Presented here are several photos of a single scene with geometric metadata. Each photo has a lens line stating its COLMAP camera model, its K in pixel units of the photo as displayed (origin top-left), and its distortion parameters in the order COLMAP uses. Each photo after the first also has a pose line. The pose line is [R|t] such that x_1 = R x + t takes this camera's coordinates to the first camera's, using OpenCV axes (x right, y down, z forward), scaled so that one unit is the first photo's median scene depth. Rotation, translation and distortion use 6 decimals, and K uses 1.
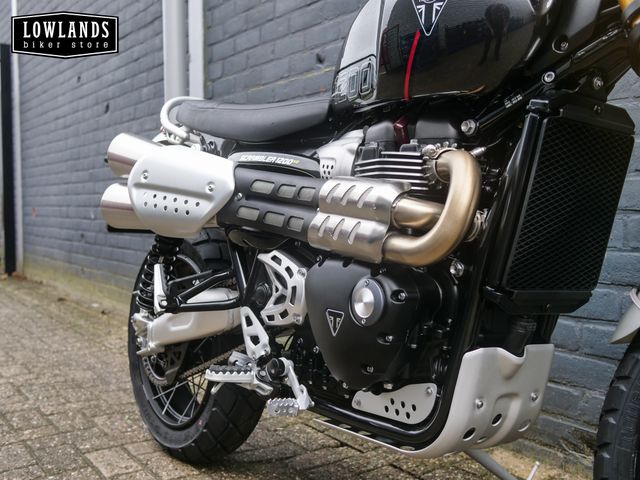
lens RADIAL K [[738.6, 0, 320.0], [0, 738.6, 240.0], [0, 0, 1]] dist [-0.001846, -0.008356]
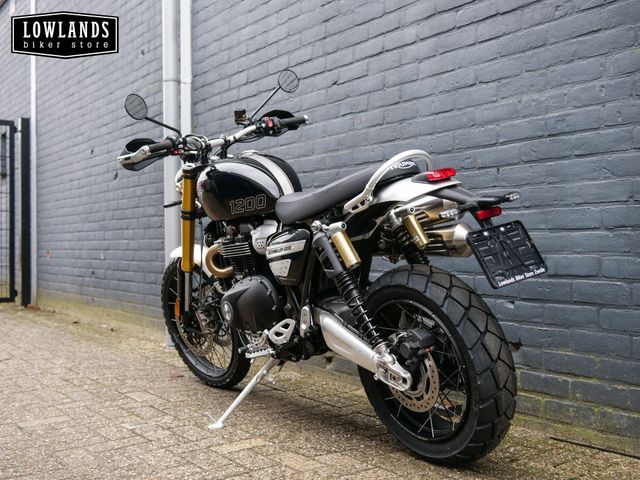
lens RADIAL K [[738.6, 0, 320.0], [0, 738.6, 240.0], [0, 0, 1]] dist [-0.001846, -0.008356]
pose [[0.999556, -0.001972, 0.029746, 0.119262], [0.003673, 0.998355, -0.057218, 0.043165], [-0.029584, 0.057302, 0.997918, -1.028855]]
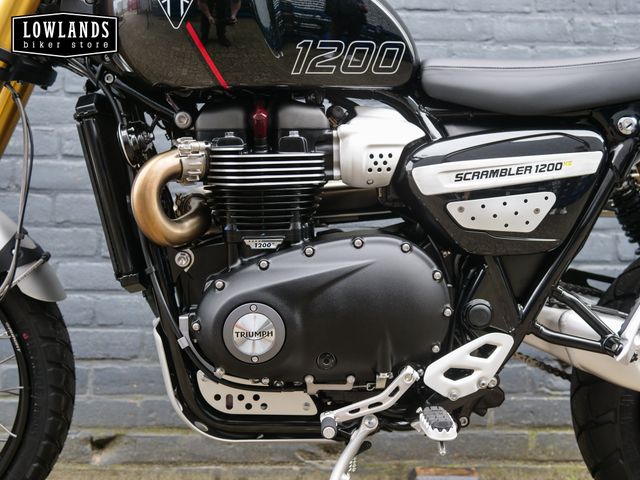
lens RADIAL K [[738.6, 0, 320.0], [0, 738.6, 240.0], [0, 0, 1]] dist [-0.001846, -0.008356]
pose [[0.507084, 0.070960, 0.858970, -0.678819], [0.035168, 0.994072, -0.102882, 0.107627], [-0.861179, 0.082378, 0.501583, 0.546677]]
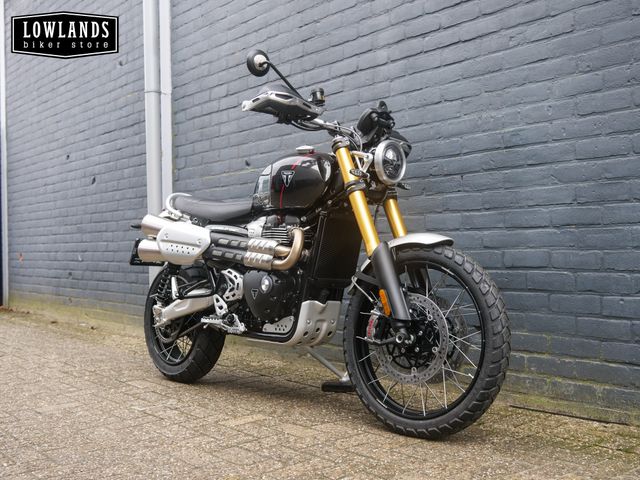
lens RADIAL K [[738.6, 0, 320.0], [0, 738.6, 240.0], [0, 0, 1]] dist [-0.001846, -0.008356]
pose [[0.995419, -0.014504, 0.094502, 0.004962], [0.019821, 0.998258, -0.055566, 0.056683], [-0.093531, 0.057184, 0.993973, -1.284872]]
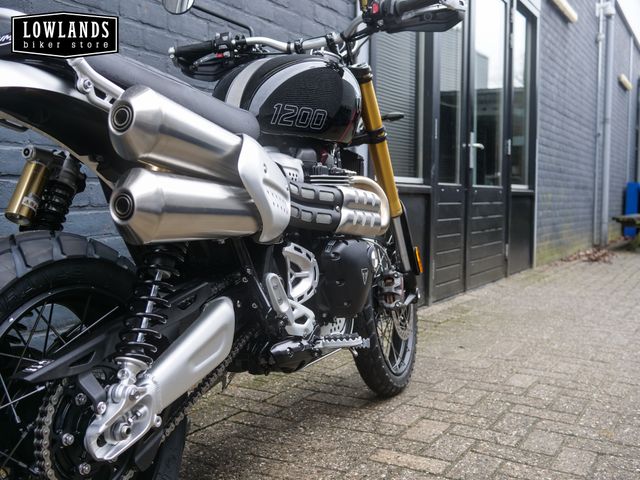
lens RADIAL K [[733.9, 0, 320.0], [0, 733.9, 240.0], [0, 0, 1]] dist [-0.018370, -0.003105]
pose [[-0.461596, -0.053433, 0.885479, -1.090064], [0.034166, 0.996373, 0.077936, -0.078217], [-0.886432, 0.066228, -0.458096, 1.456784]]
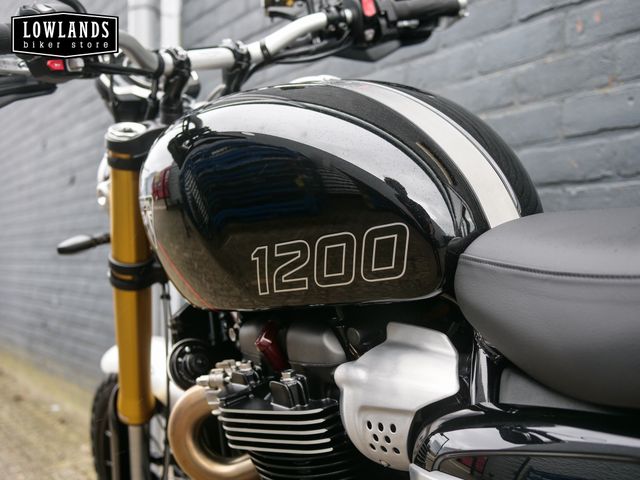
lens RADIAL K [[742.3, 0, 320.0], [0, 742.3, 240.0], [0, 0, 1]] dist [-0.002109, -0.021478]
pose [[0.999952, -0.002405, 0.009506, -0.019344], [0.003081, 0.997422, -0.071695, -0.140769], [-0.009309, 0.071721, 0.997381, 0.417440]]
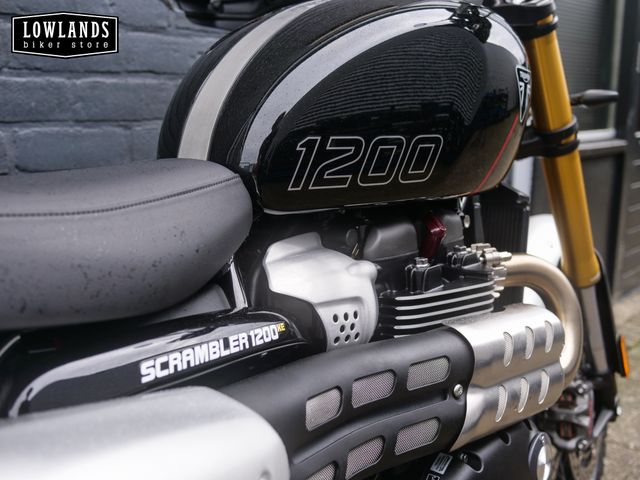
lens RADIAL K [[742.3, 0, 320.0], [0, 742.3, 240.0], [0, 0, 1]] dist [-0.002109, -0.021478]
pose [[-0.269280, -0.185884, 0.944953, -0.439171], [0.039809, 0.978209, 0.203770, -0.242361], [-0.962239, 0.092488, -0.256012, 1.070308]]
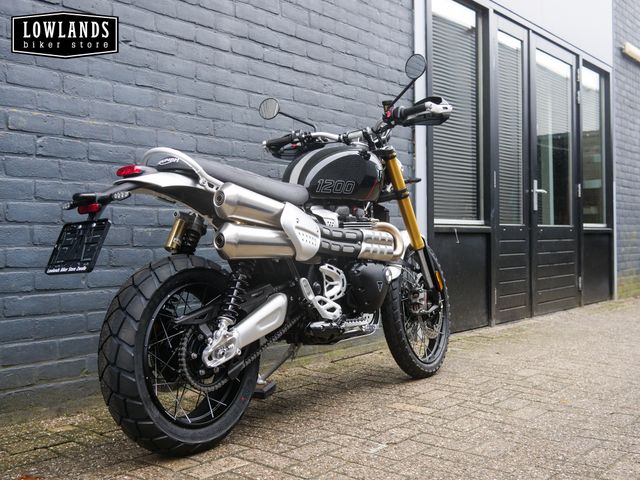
lens RADIAL K [[738.6, 0, 320.0], [0, 738.6, 240.0], [0, 0, 1]] dist [-0.001846, -0.008356]
pose [[-0.293776, 0.003702, 0.955867, -1.881948], [0.052592, 0.998540, 0.012296, -0.072020], [-0.954427, 0.053883, -0.293541, 1.546298]]
